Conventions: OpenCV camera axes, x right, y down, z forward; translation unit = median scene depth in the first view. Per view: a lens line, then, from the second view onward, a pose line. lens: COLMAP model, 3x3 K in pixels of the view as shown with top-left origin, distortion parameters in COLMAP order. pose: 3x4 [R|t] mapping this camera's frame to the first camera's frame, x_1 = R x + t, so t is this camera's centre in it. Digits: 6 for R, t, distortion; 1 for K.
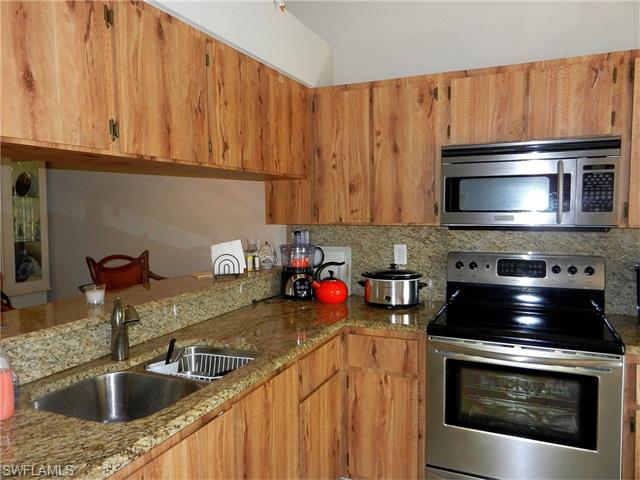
lens RADIAL K [[477.3, 0, 320.0], [0, 477.3, 240.0], [0, 0, 1]] dist [0.010667, 0.003294]
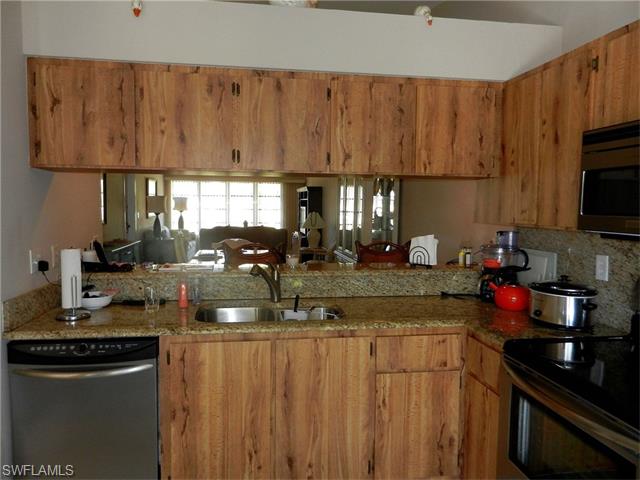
lens RADIAL K [[477.3, 0, 320.0], [0, 477.3, 240.0], [0, 0, 1]] dist [0.010667, 0.003294]
pose [[0.541143, 0.075947, -0.837494, 0.676586], [-0.074124, 0.996345, 0.042457, -0.017417], [0.837657, 0.039103, 0.544795, 0.199773]]
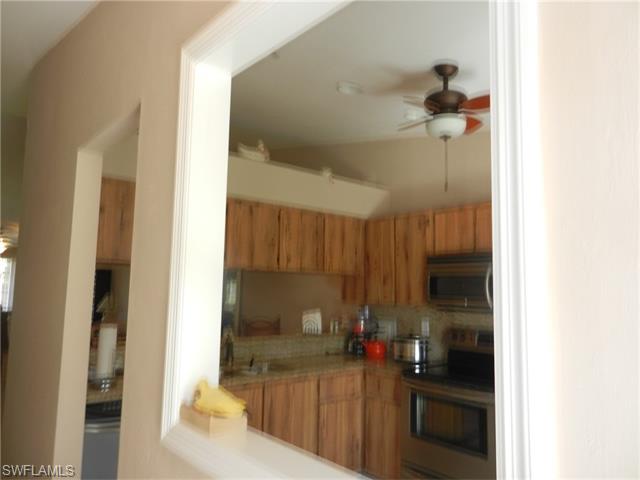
lens RADIAL K [[477.3, 0, 320.0], [0, 477.3, 240.0], [0, 0, 1]] dist [0.010667, 0.003294]
pose [[0.901010, -0.025561, -0.433045, 0.599066], [-0.052955, 0.984316, -0.168282, 0.033171], [0.430554, 0.174555, 0.885524, -0.528623]]
